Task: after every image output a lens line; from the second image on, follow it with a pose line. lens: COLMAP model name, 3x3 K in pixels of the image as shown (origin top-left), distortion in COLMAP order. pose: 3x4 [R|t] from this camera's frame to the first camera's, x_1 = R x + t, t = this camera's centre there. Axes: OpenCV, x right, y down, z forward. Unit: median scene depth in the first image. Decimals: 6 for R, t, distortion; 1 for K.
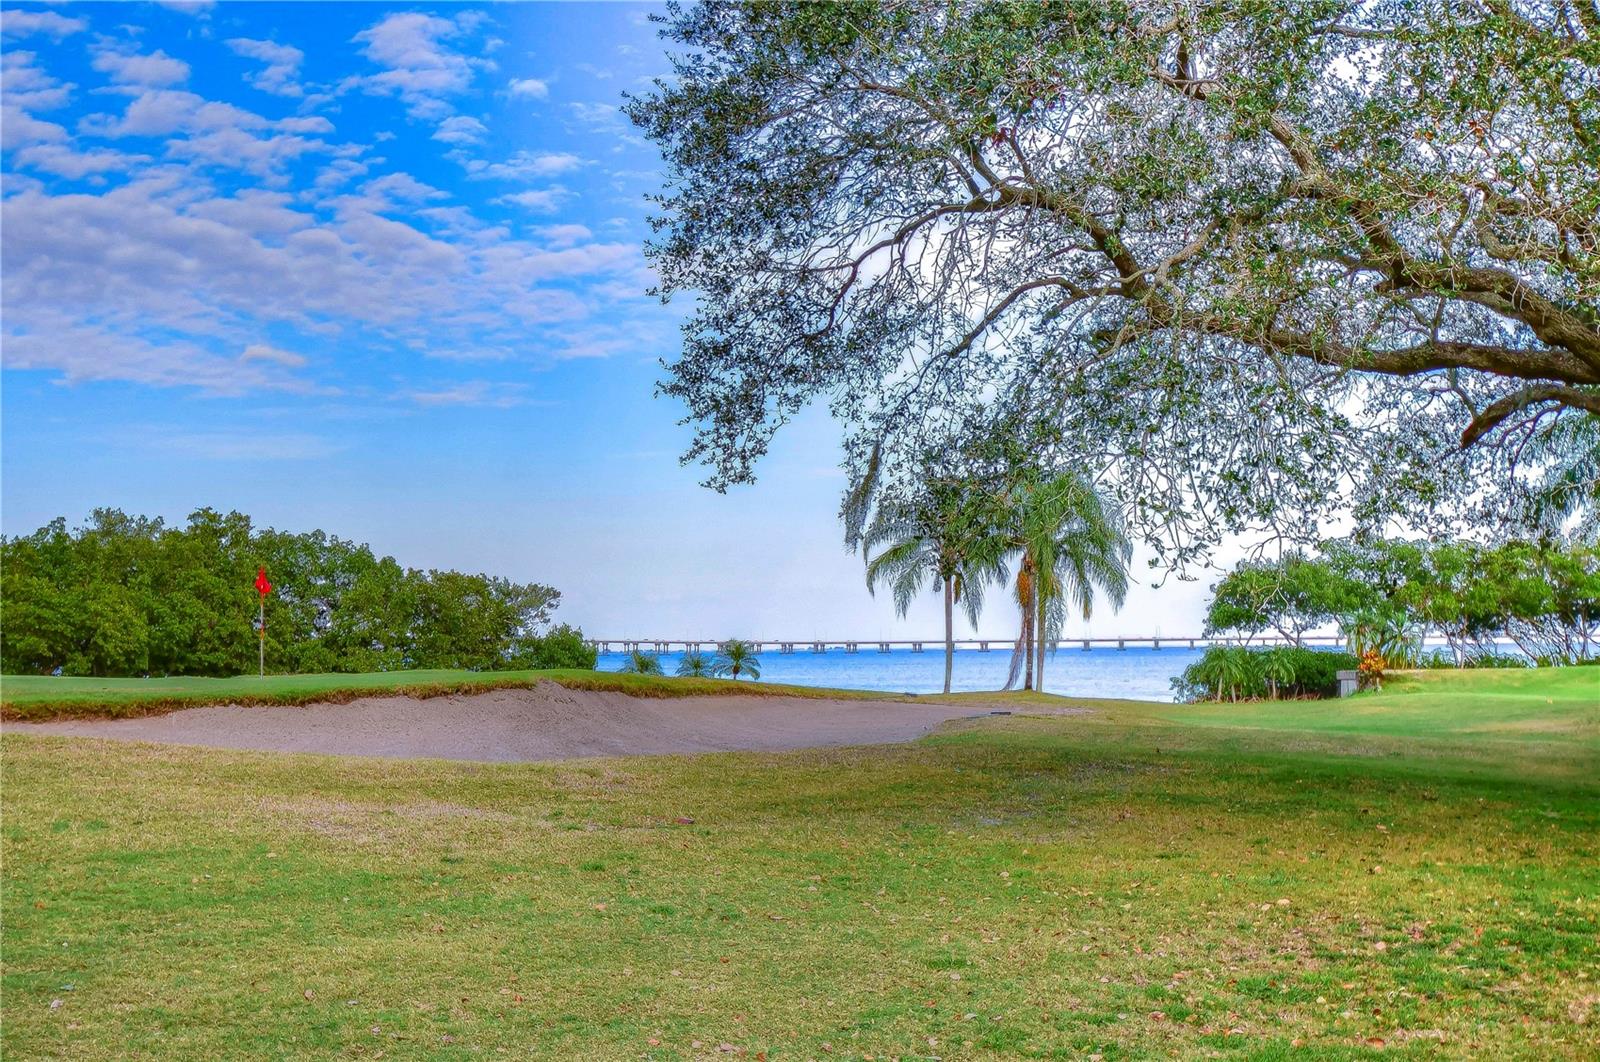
lens RADIAL K [[1655.9, 0, 800.0], [0, 1655.9, 531.0], [0, 0, 1]] dist [-0.002159, -0.005336]
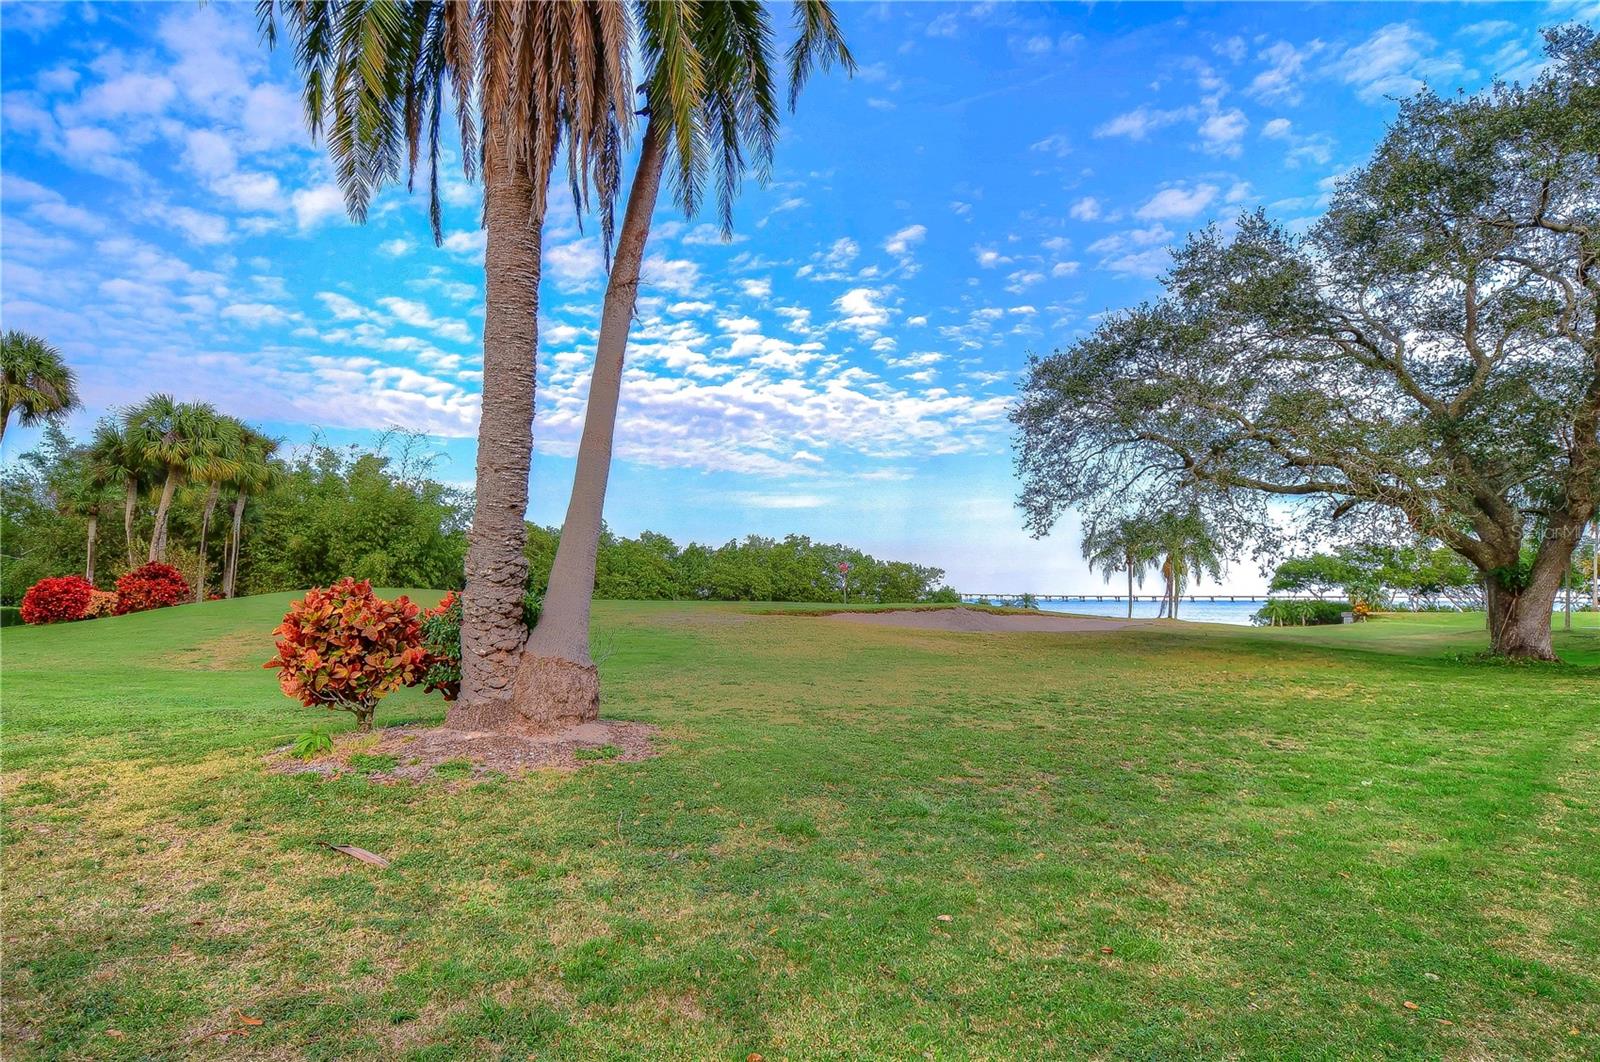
lens RADIAL K [[989.7, 0, 795.7], [0, 989.7, 561.5], [0, 0, 1]] dist [0.033382, -0.001203]
pose [[0.969324, 0.001773, -0.245781, -0.009287], [0.005965, 0.999510, 0.030733, -0.012453], [0.245715, -0.031256, 0.968838, -0.238246]]
